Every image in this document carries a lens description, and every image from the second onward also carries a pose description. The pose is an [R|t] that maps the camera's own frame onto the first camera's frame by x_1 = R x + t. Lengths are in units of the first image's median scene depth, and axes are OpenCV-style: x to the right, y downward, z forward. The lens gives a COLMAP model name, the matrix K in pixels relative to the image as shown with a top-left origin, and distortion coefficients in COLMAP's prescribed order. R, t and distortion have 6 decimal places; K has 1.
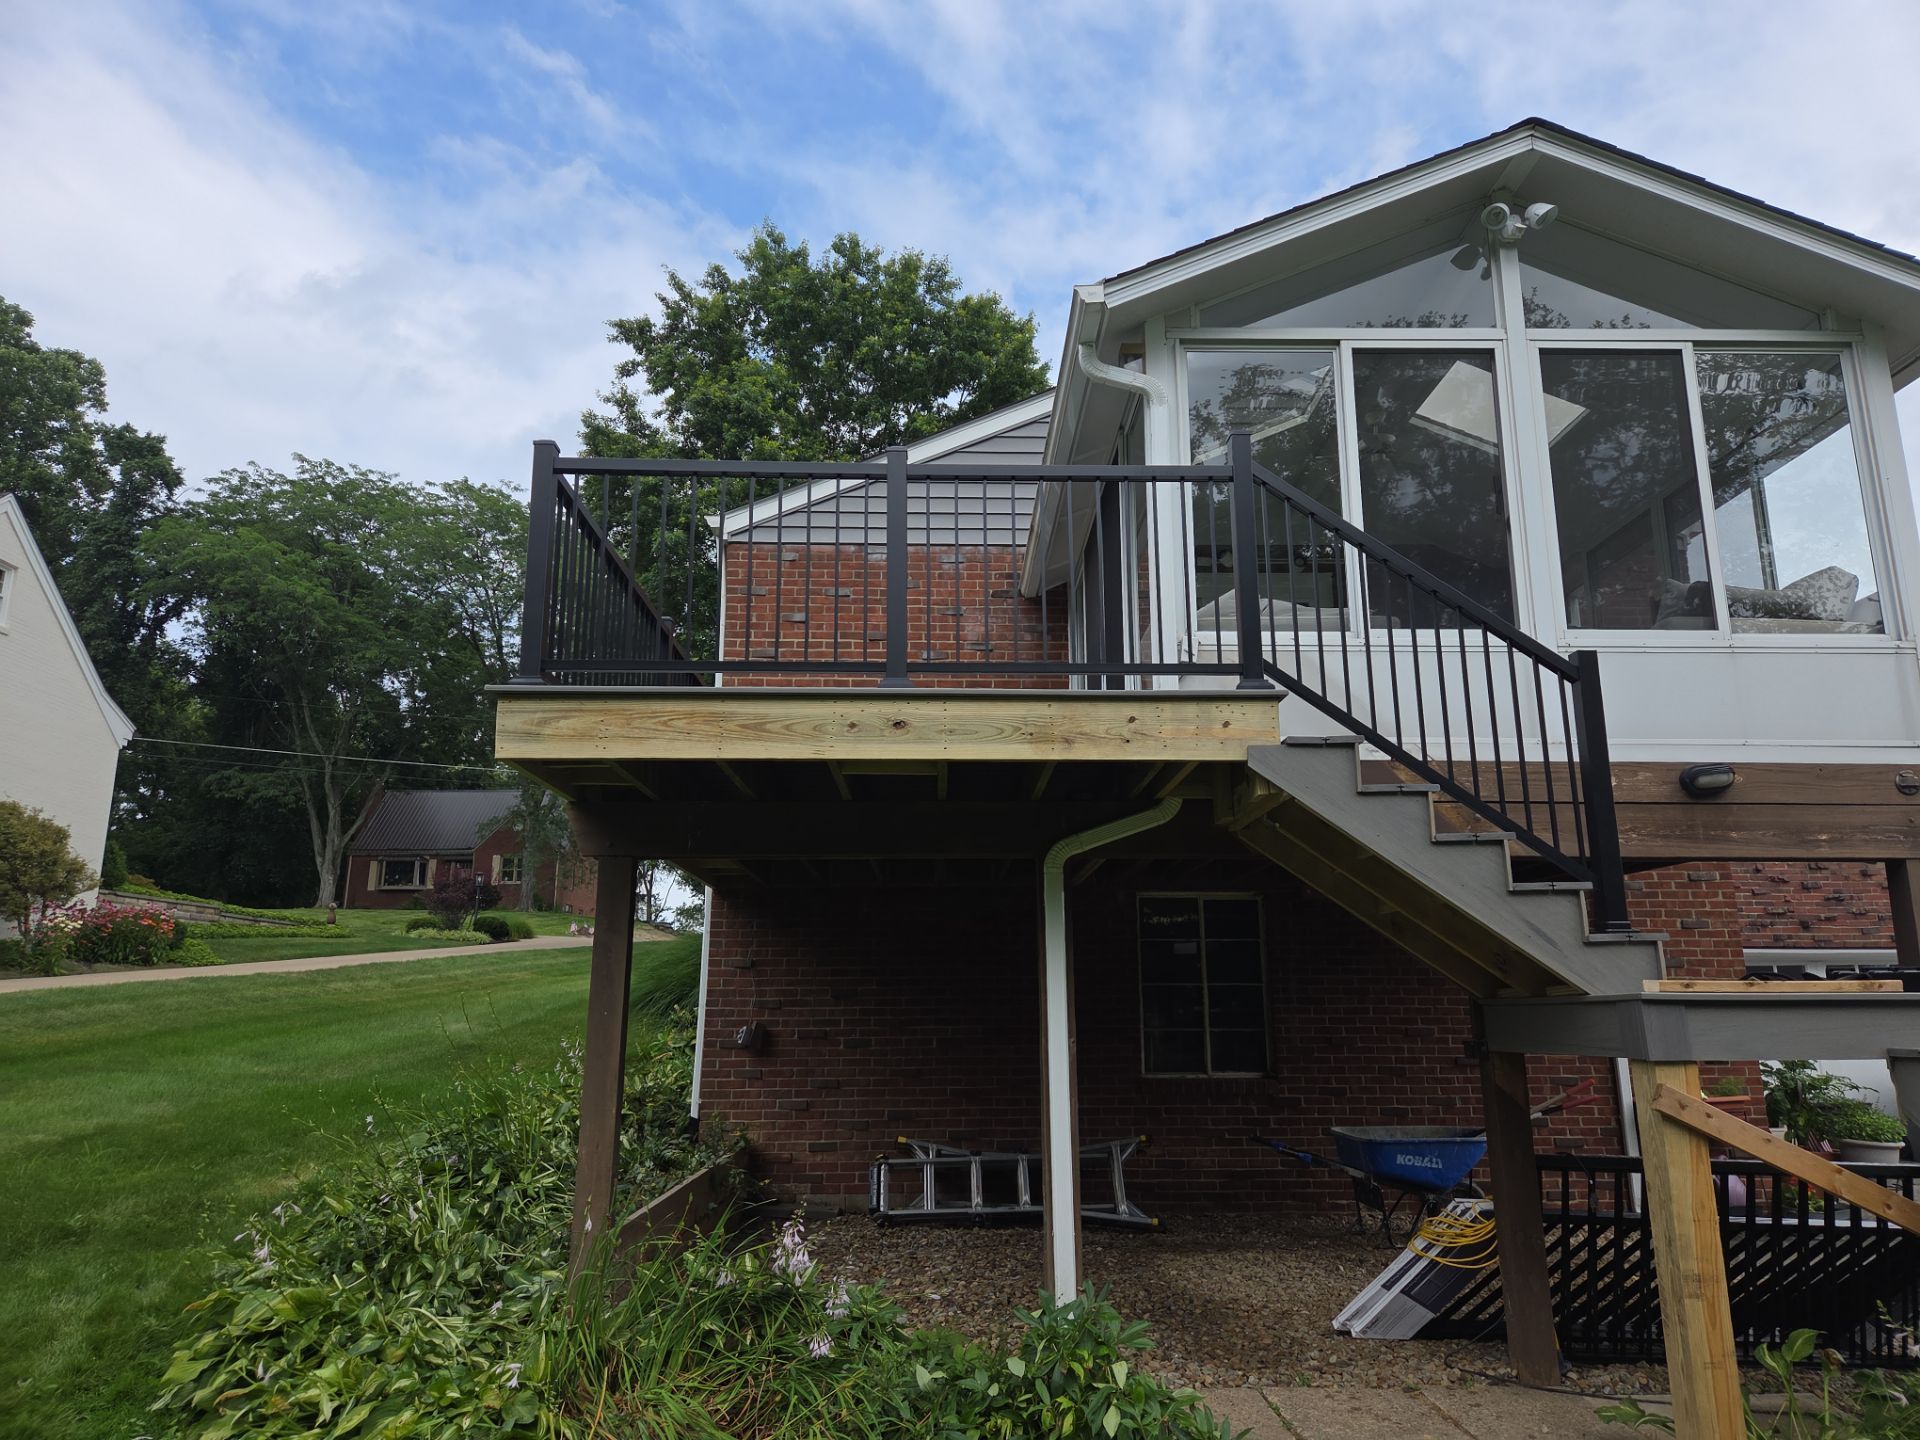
lens RADIAL K [[1279.6, 0, 971.3], [0, 1279.6, 731.5], [0, 0, 1]] dist [0.087736, -0.080342]
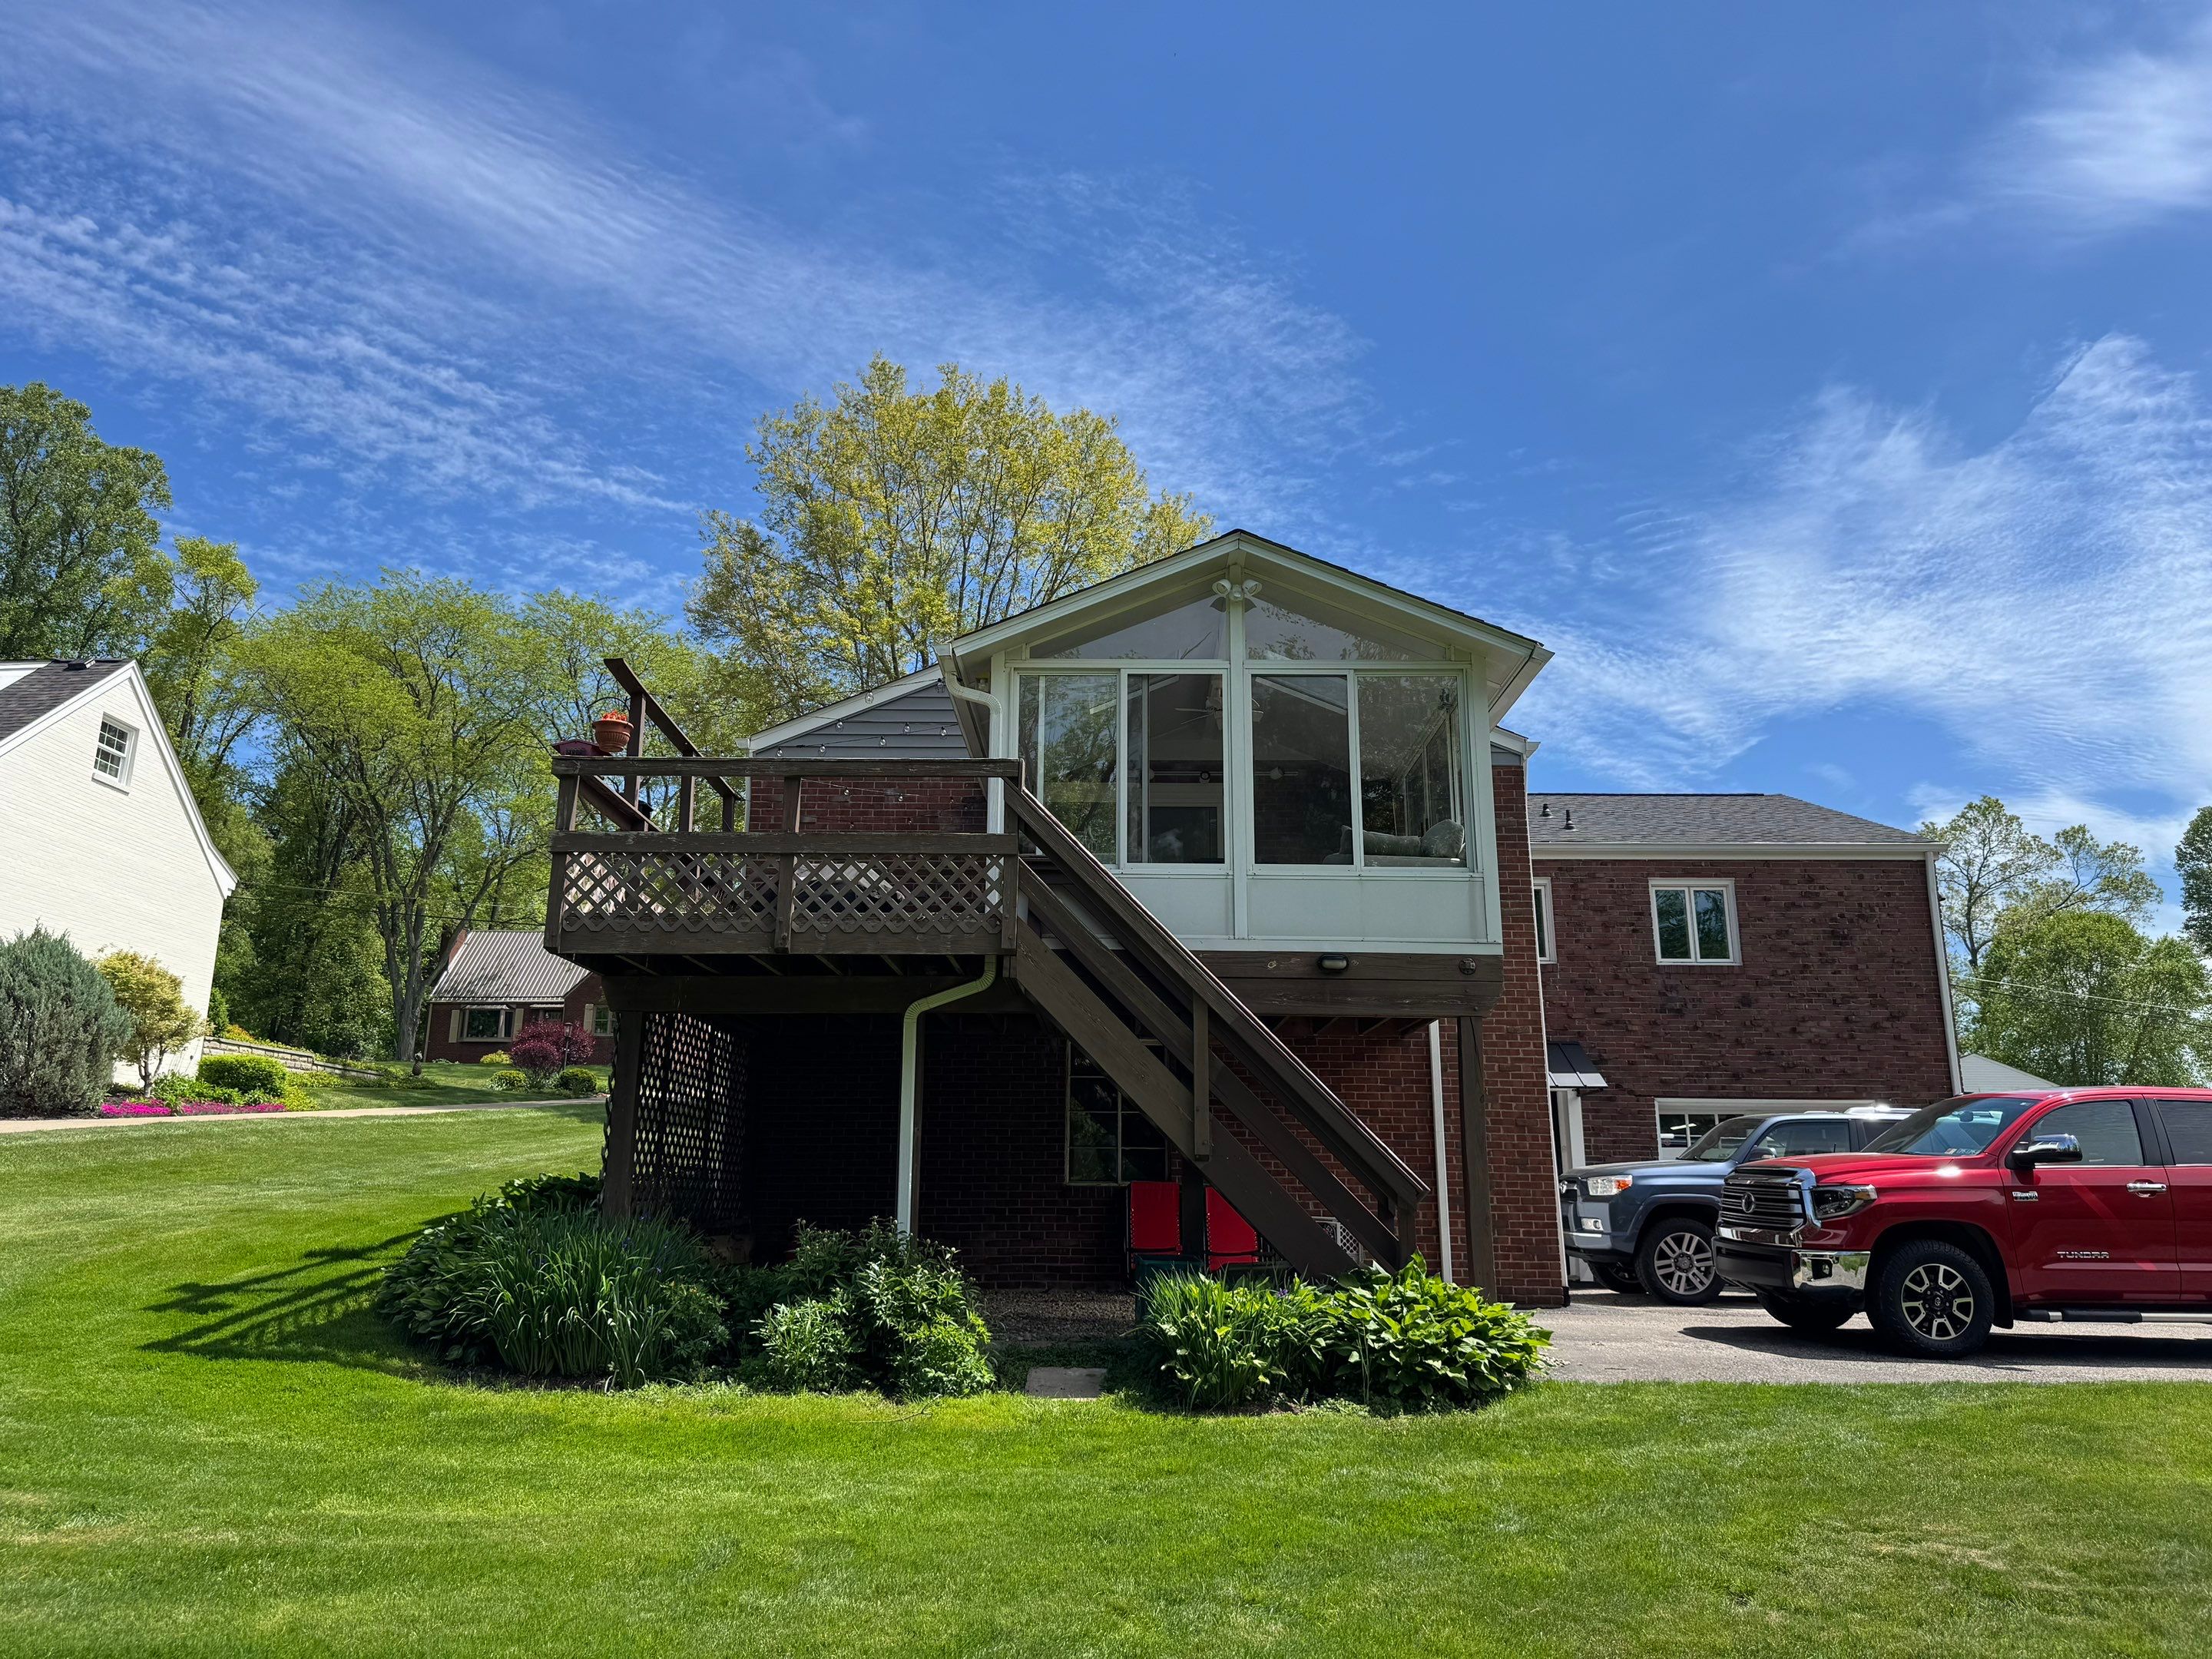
lens RADIAL K [[1570.1, 0, 1091.1], [0, 1570.1, 812.0], [0, 0, 1]] dist [0.057934, -0.067462]
pose [[0.998891, 0.000636, -0.047086, 0.218174], [-0.001950, 0.999610, -0.027862, -0.054536], [0.047050, 0.027923, 0.998502, -0.532465]]
